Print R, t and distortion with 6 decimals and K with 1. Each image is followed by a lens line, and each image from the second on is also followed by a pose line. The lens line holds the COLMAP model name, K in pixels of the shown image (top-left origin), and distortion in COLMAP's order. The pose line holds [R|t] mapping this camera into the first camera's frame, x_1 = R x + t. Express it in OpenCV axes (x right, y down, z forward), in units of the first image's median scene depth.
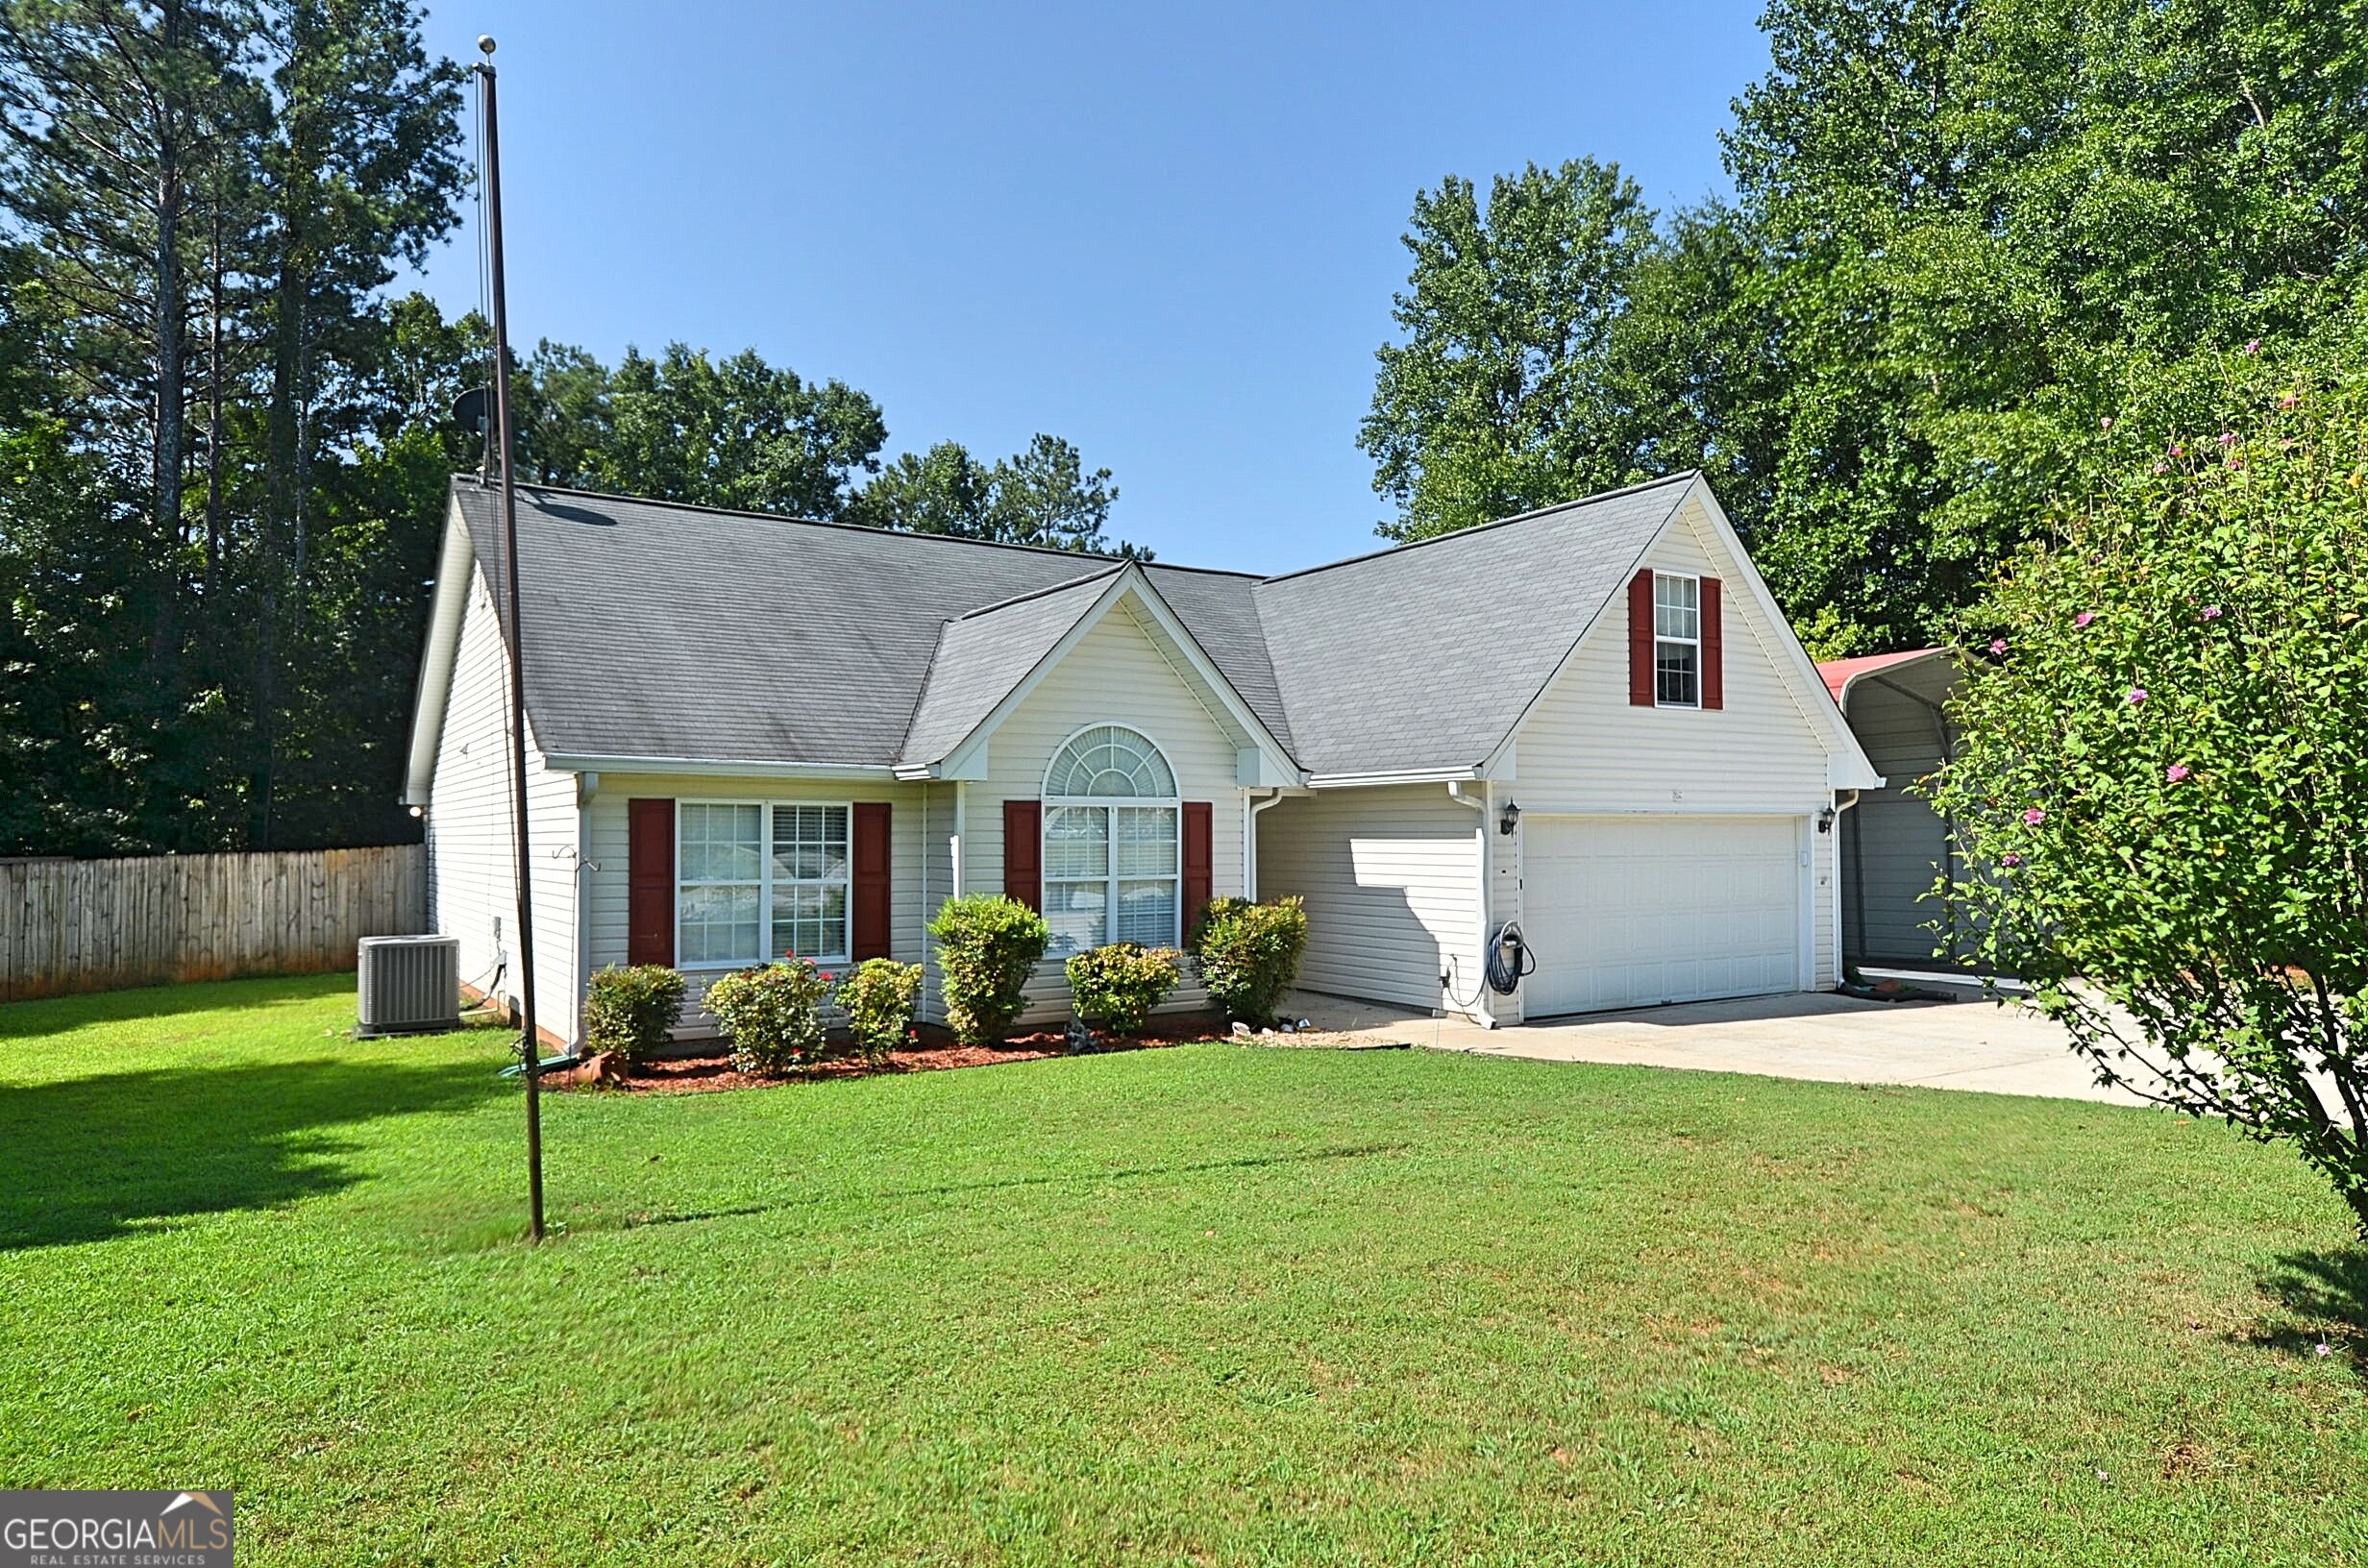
lens RADIAL K [[1479.7, 0, 1184.0], [0, 1479.7, 784.0], [0, 0, 1]] dist [0.000485, 0.000031]
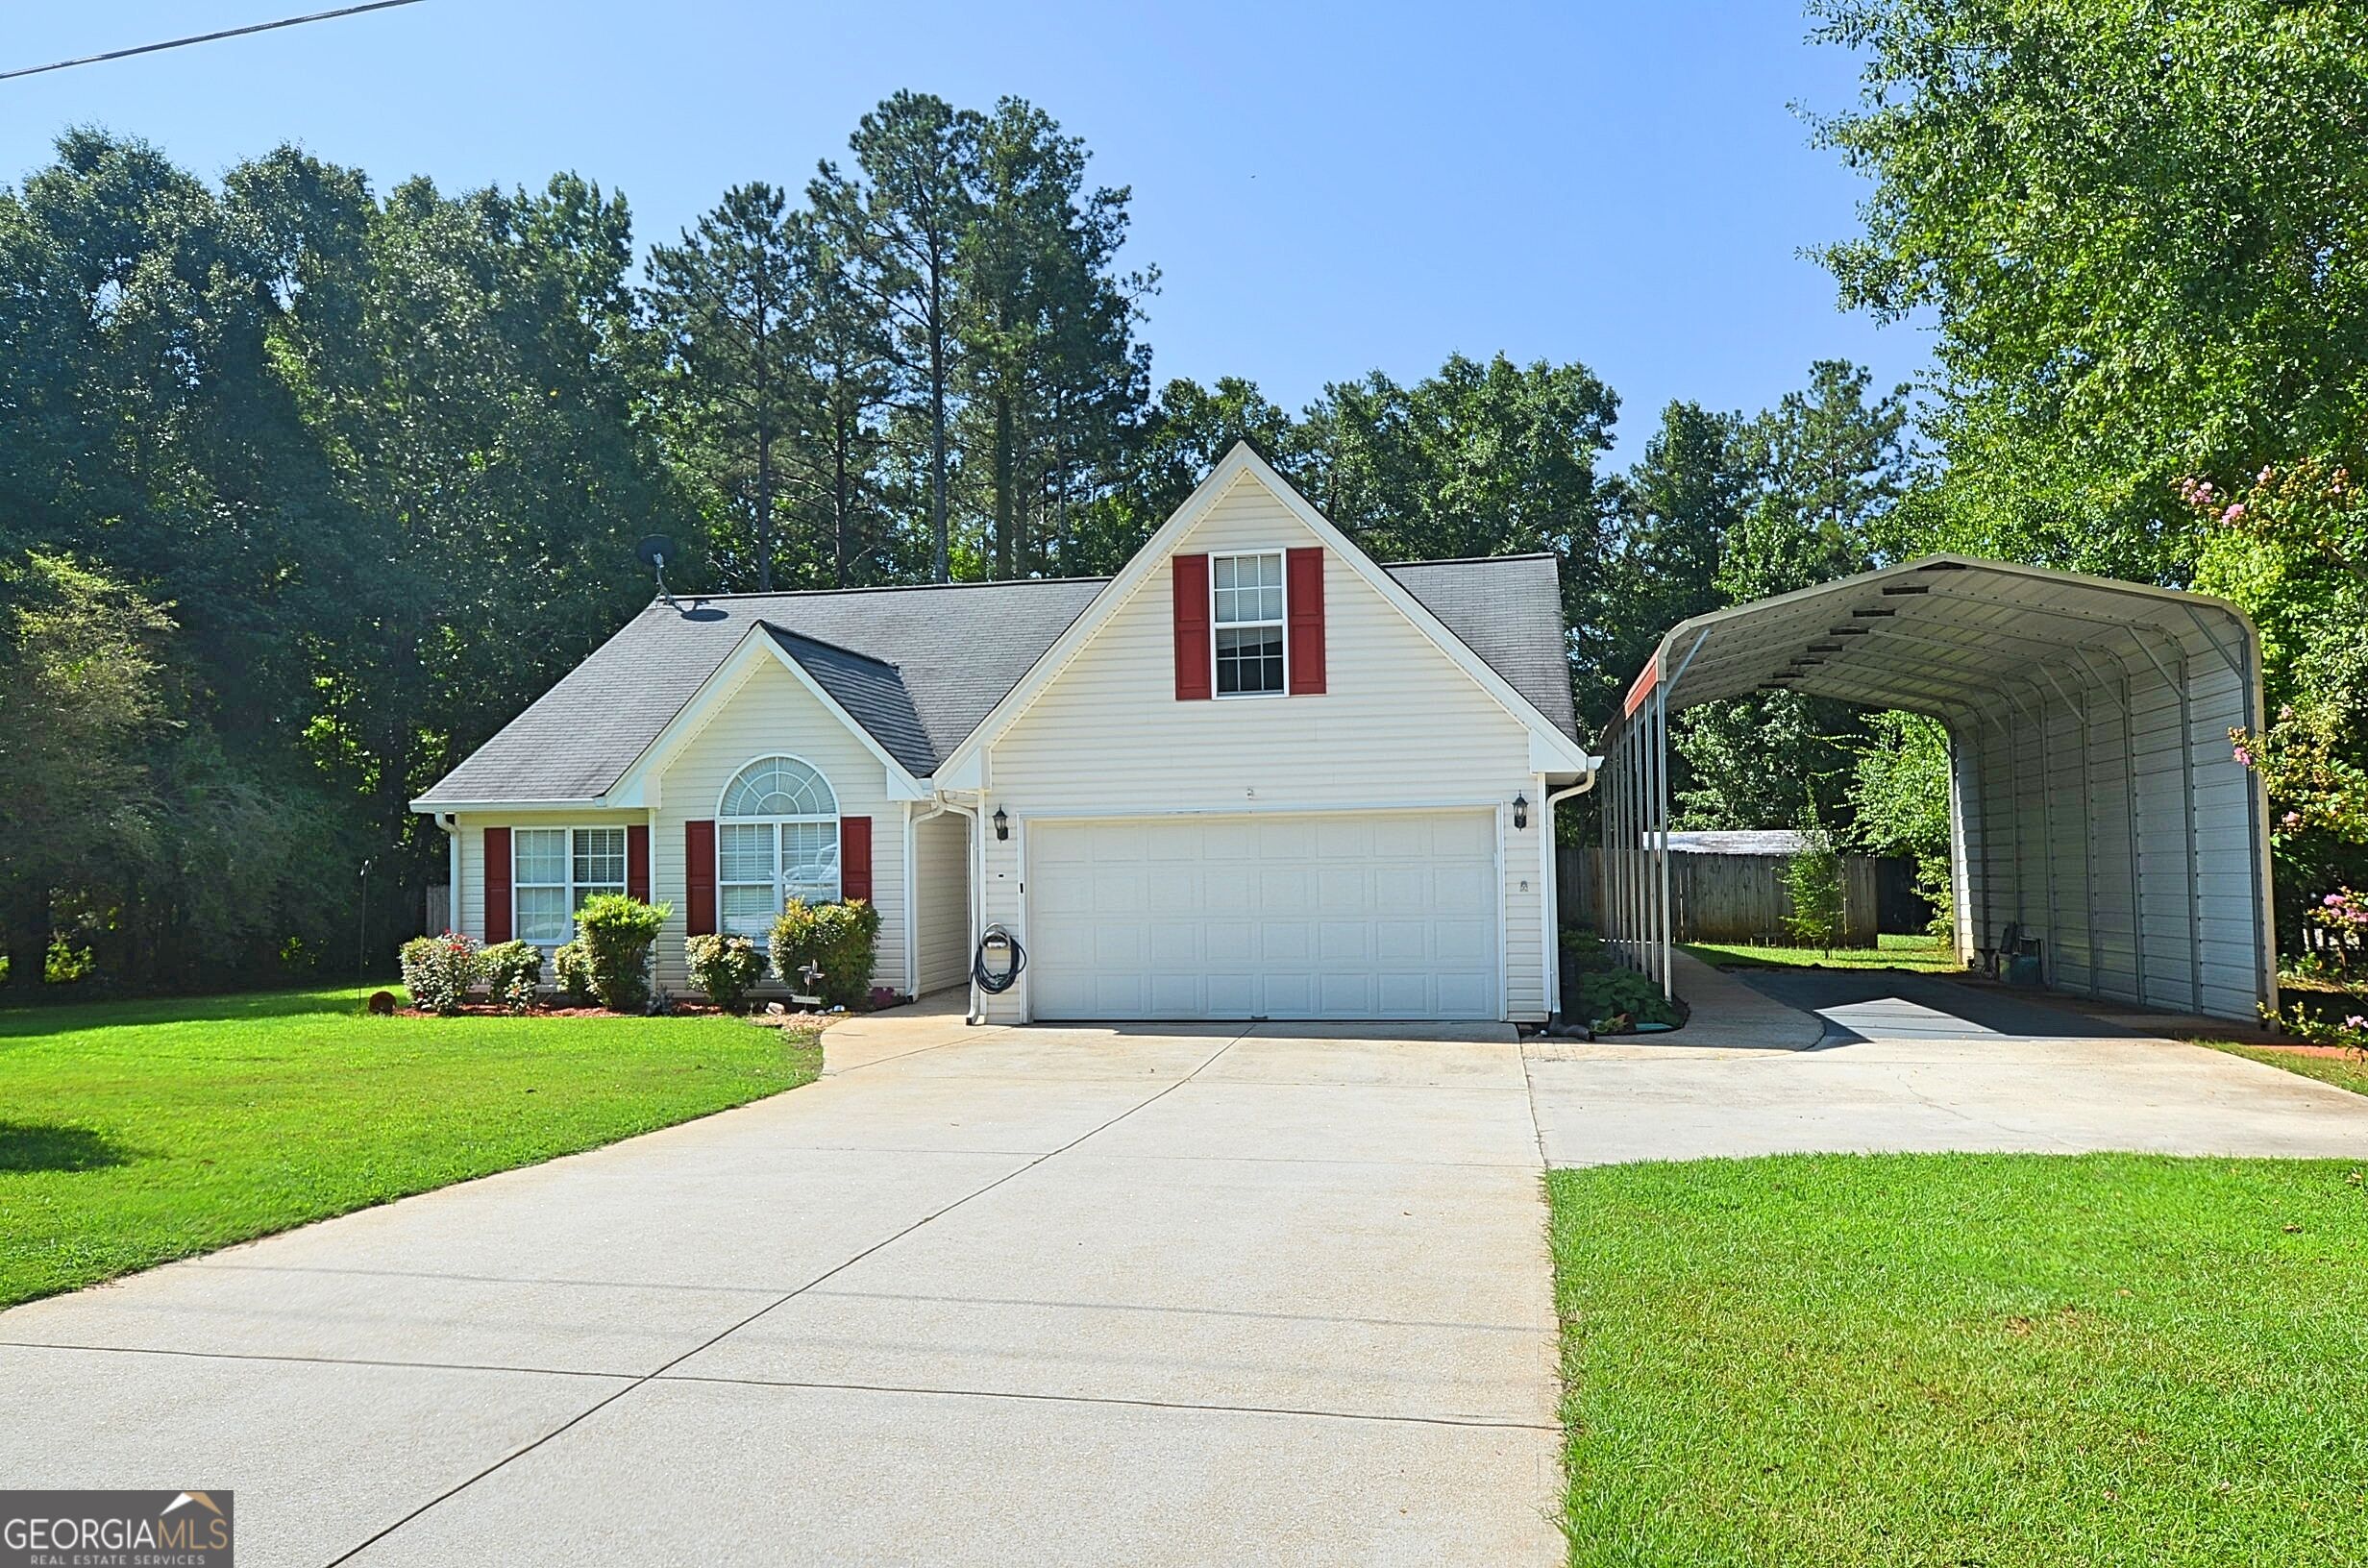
lens RADIAL K [[1675.5, 0, 1187.9], [0, 1675.5, 817.3], [0, 0, 1]] dist [0.002553, 0.003791]
pose [[0.718471, -0.028879, -0.694957, 1.072834], [0.038362, 0.999262, -0.001864, 0.024397], [0.694498, -0.025321, 0.719048, 0.233836]]
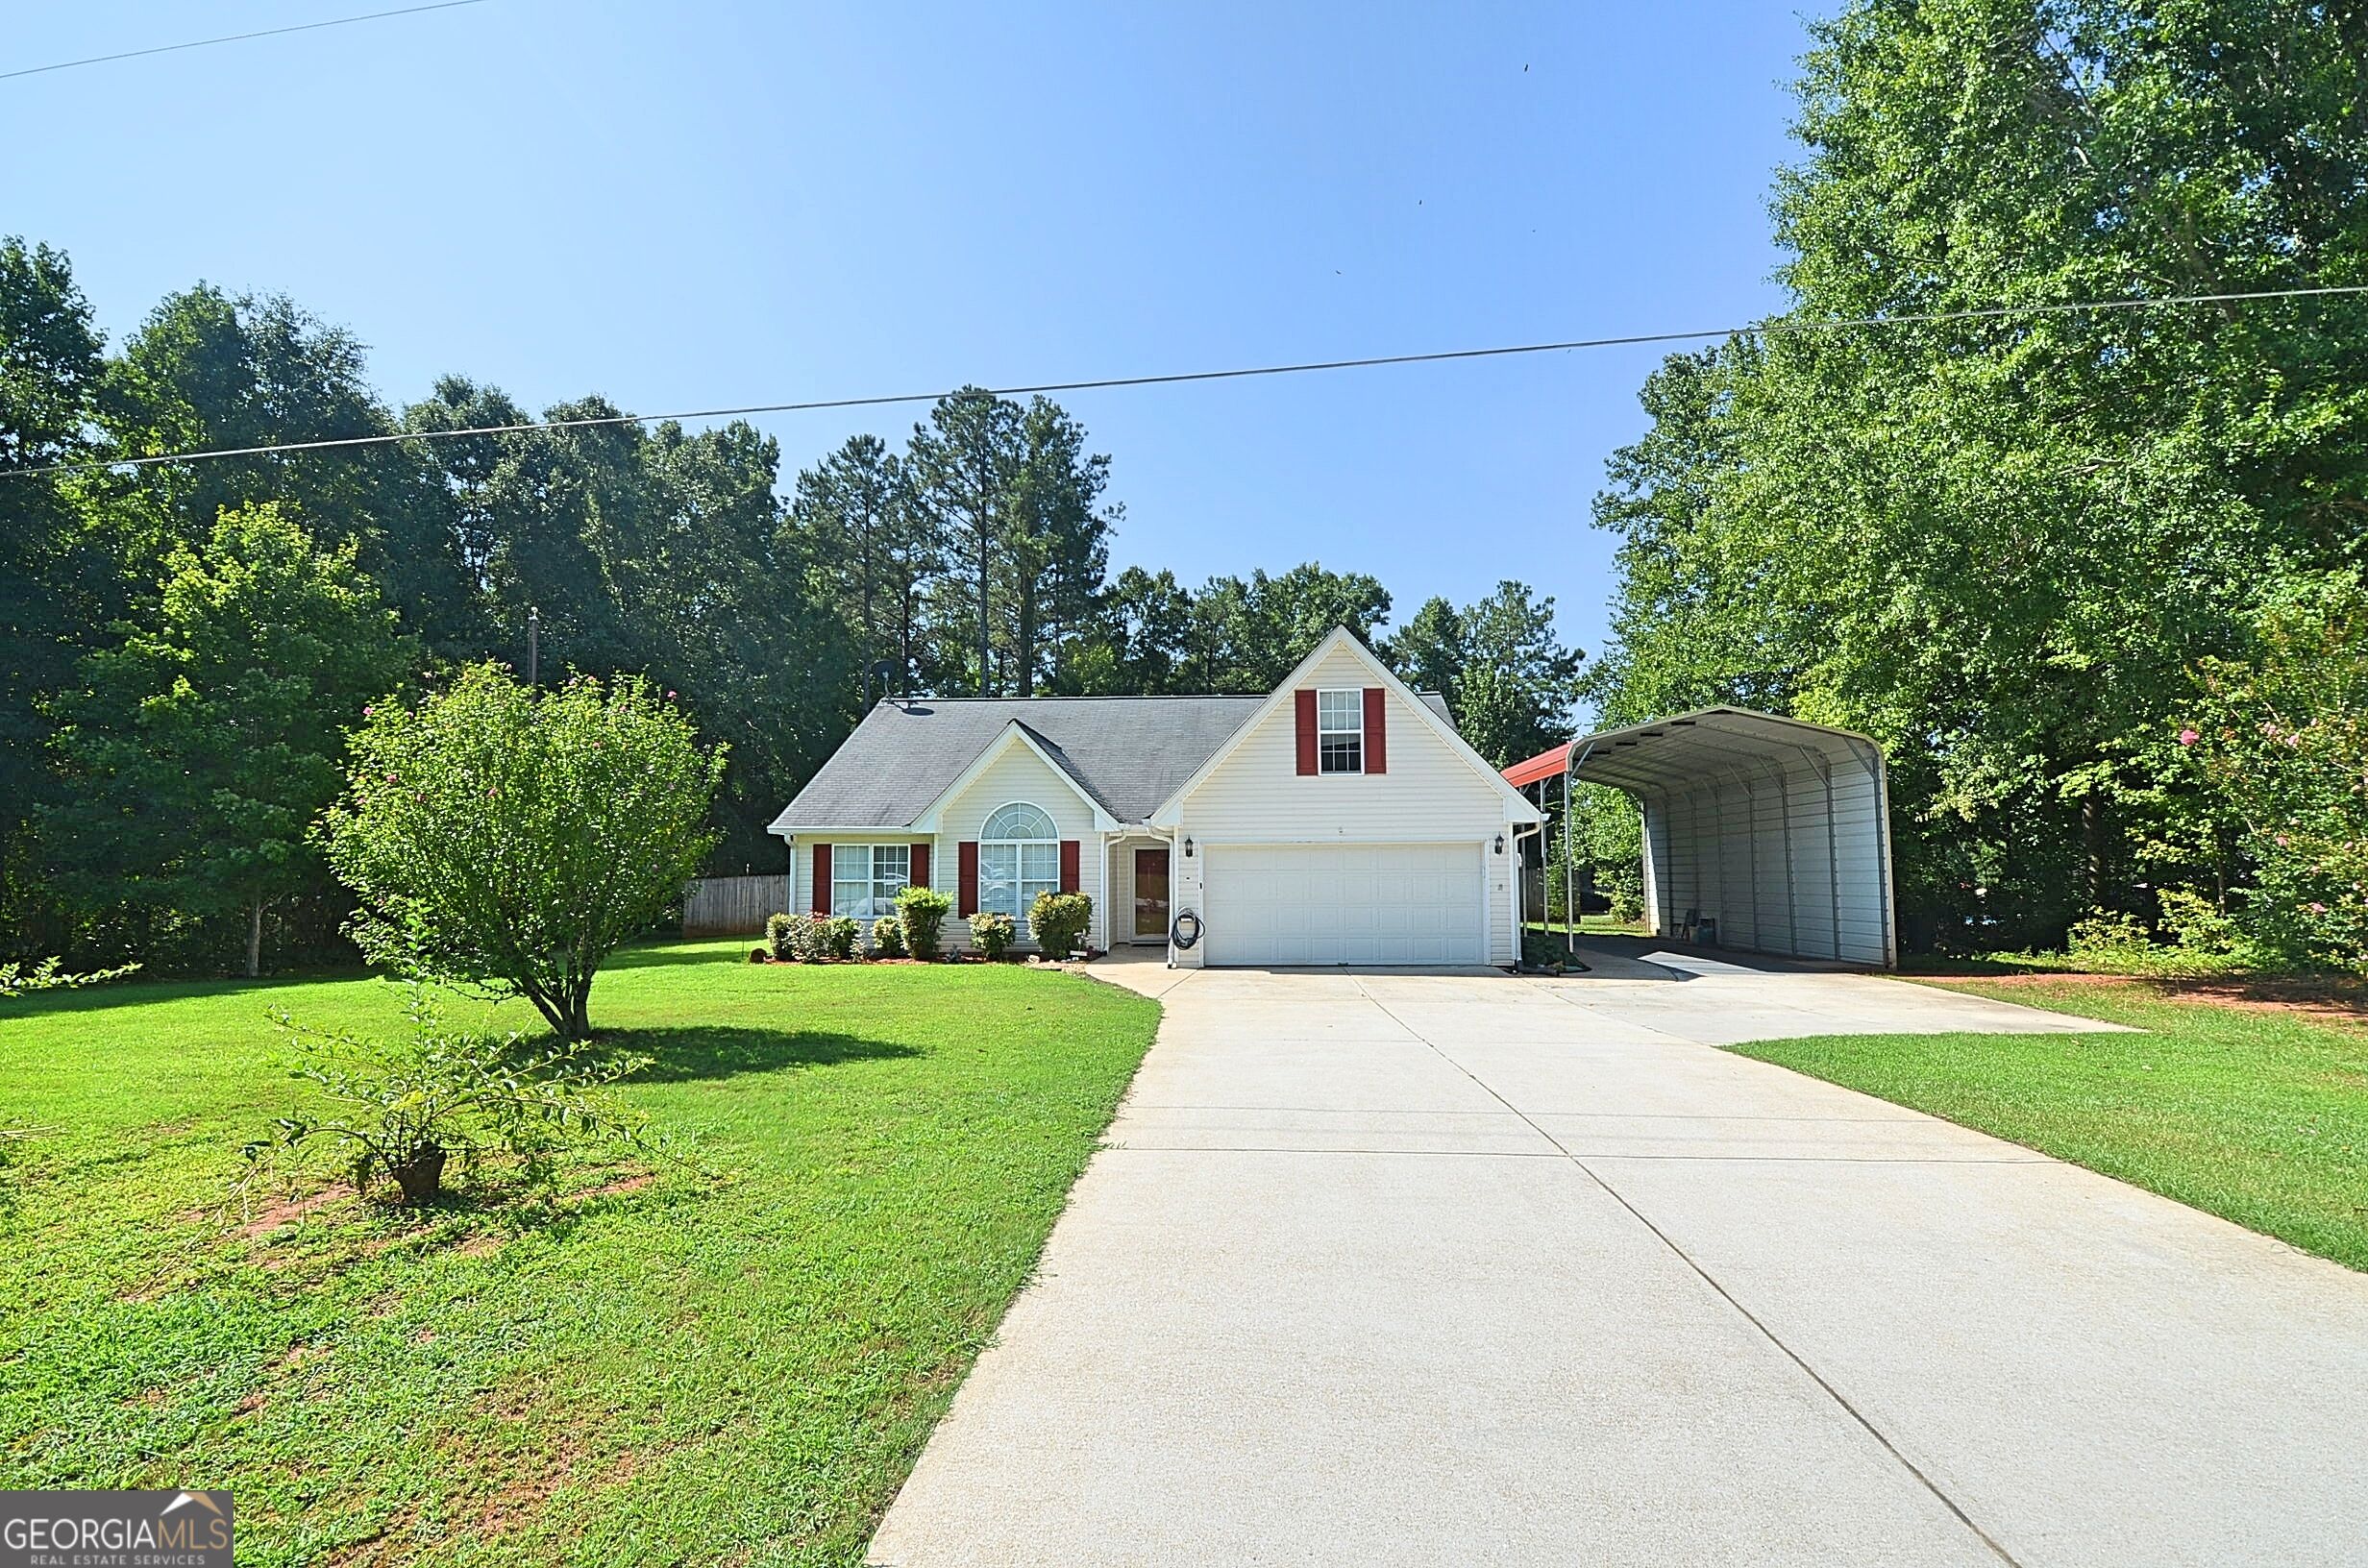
lens RADIAL K [[1045.6, 0, 1190.7], [0, 1045.6, 808.6], [0, 0, 1]] dist [-0.000624, -0.000171]
pose [[0.812384, -0.034889, -0.582078, 0.884957], [0.023885, 0.999362, -0.026565, 0.010223], [0.582633, 0.007678, 0.812699, 0.009921]]
